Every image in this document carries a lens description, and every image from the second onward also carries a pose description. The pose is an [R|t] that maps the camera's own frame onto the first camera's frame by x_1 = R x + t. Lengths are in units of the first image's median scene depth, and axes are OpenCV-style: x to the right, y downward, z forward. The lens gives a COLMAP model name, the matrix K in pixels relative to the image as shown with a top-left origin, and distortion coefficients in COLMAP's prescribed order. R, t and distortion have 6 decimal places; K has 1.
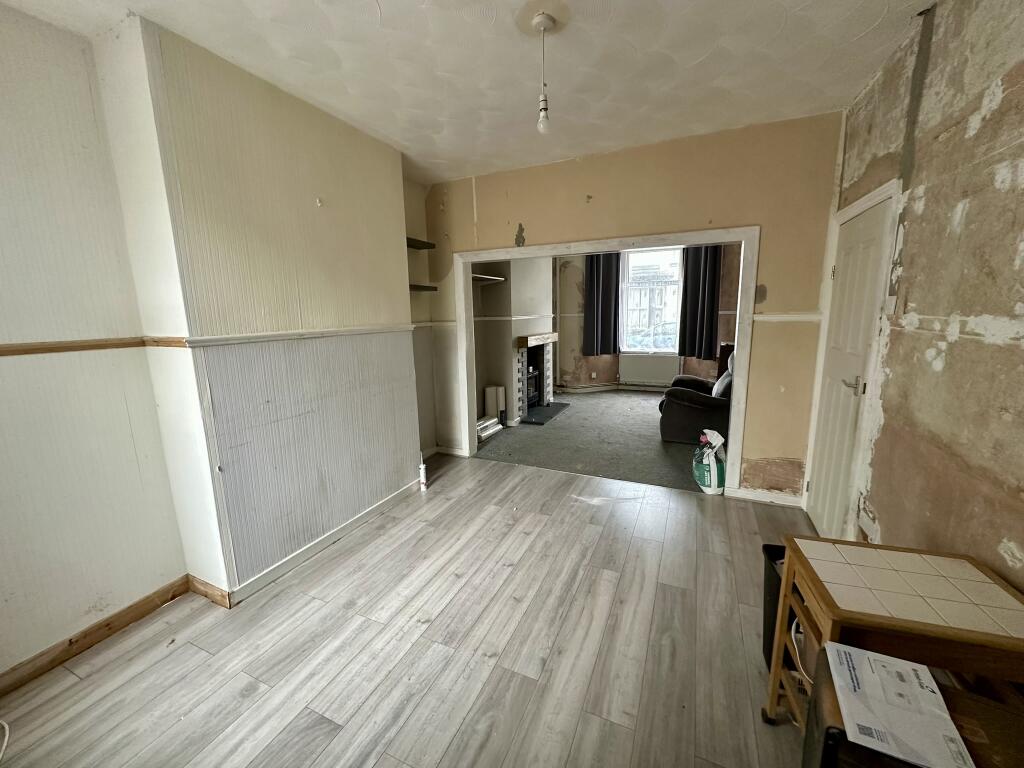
lens RADIAL K [[407.4, 0, 510.6], [0, 407.4, 383.3], [0, 0, 1]] dist [-0.003343, -0.000610]
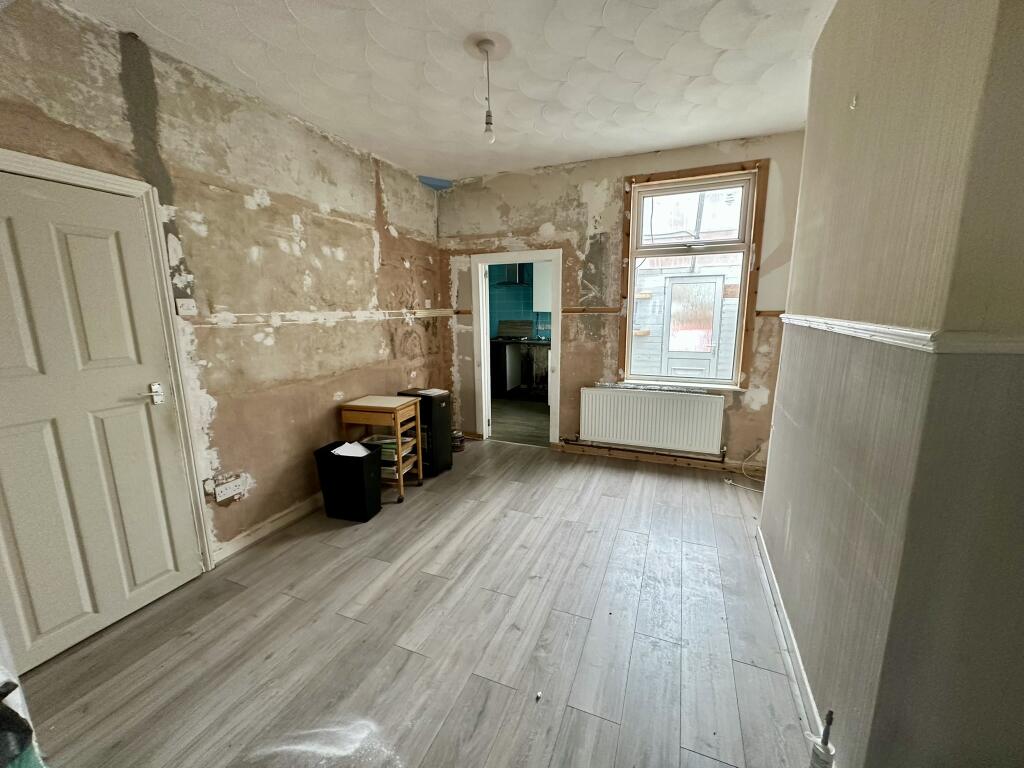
lens RADIAL K [[407.4, 0, 510.7], [0, 407.4, 384.8], [0, 0, 1]] dist [-0.003343, -0.000610]
pose [[-0.999003, 0.039083, -0.021589, 0.022652], [0.028680, 0.932284, 0.360588, -0.125187], [0.034220, 0.359610, -0.932475, 0.727418]]
